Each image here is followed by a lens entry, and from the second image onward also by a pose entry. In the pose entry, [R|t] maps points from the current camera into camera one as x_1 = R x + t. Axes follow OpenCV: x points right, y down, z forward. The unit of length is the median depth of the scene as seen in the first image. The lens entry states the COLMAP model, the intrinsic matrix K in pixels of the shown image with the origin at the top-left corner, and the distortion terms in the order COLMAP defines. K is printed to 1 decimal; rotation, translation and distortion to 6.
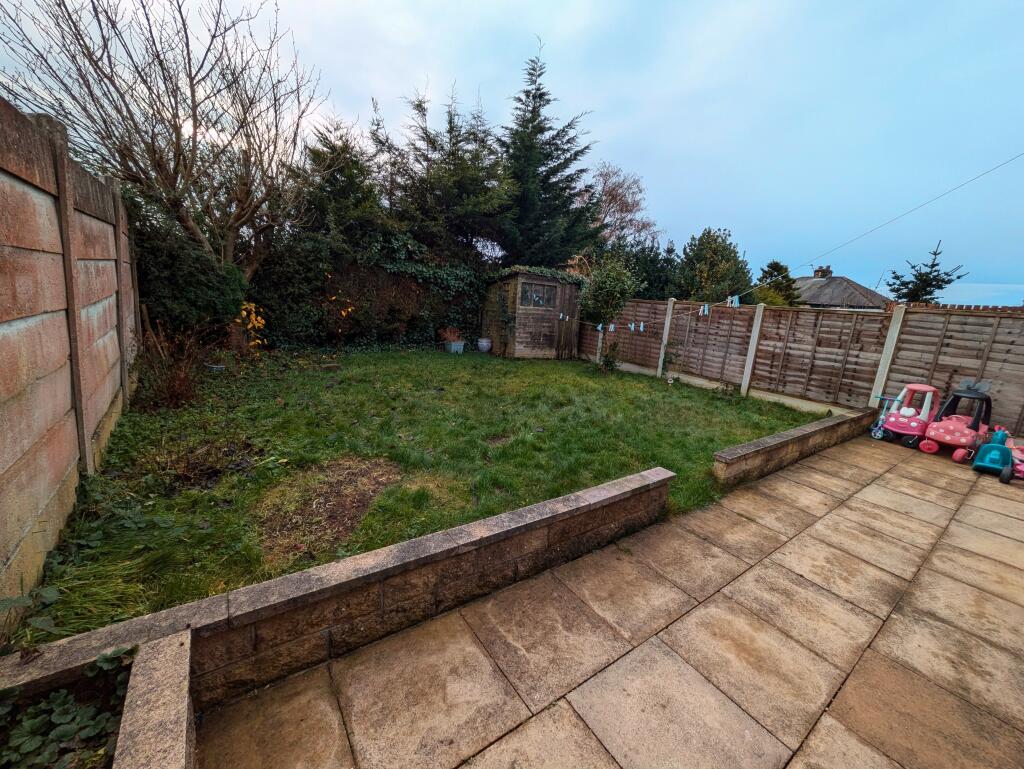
lens RADIAL K [[404.3, 0, 506.4], [0, 404.3, 381.8], [0, 0, 1]] dist [0.000208, -0.000821]
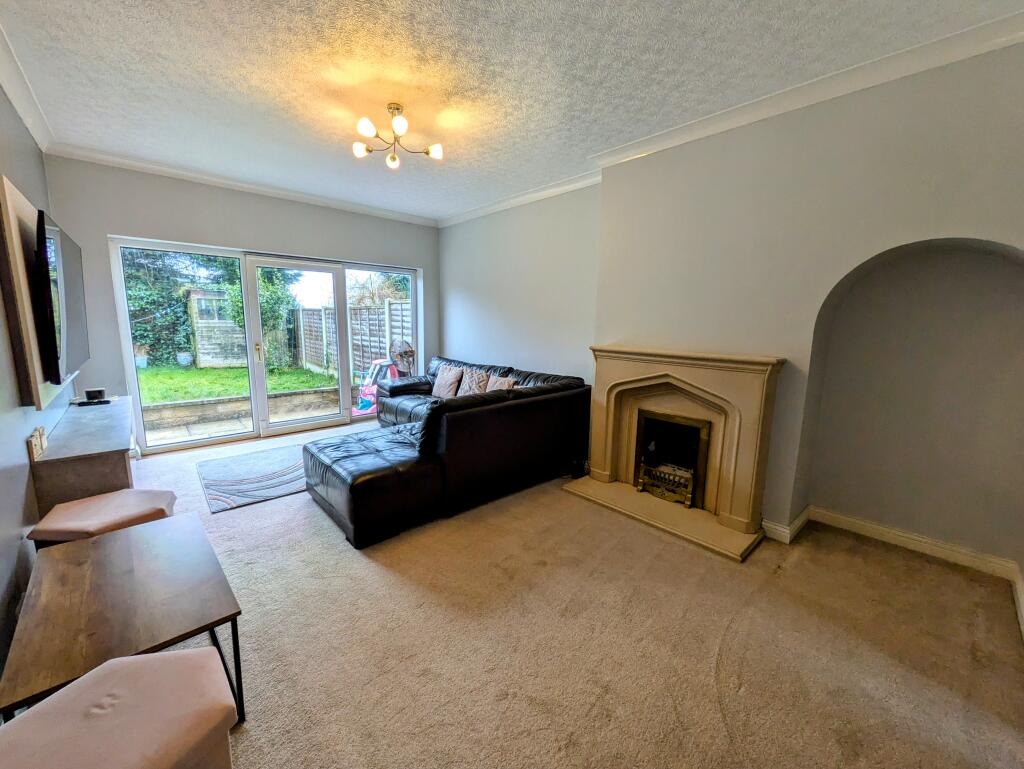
lens RADIAL K [[404.3, 0, 511.4], [0, 404.3, 384.3], [0, 0, 1]] dist [0.000208, -0.000821]
pose [[0.989467, -0.079213, 0.121164, 0.916324], [0.083921, 0.995884, -0.034249, 0.117265], [-0.117952, 0.044056, 0.992041, -0.219289]]
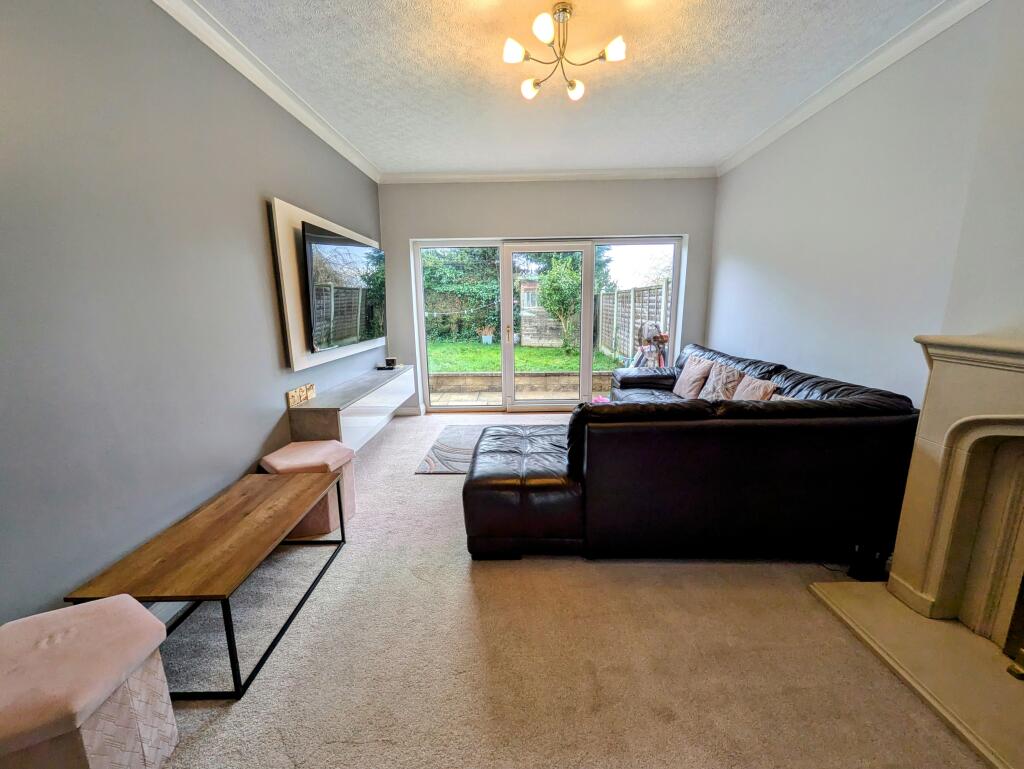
lens RADIAL K [[404.3, 0, 513.3], [0, 404.3, 383.9], [0, 0, 1]] dist [0.000208, -0.000821]
pose [[0.807361, 0.028158, -0.589386, 1.005531], [-0.044462, 0.998924, -0.013181, 0.107249], [0.588381, 0.036848, 0.807744, -0.104410]]
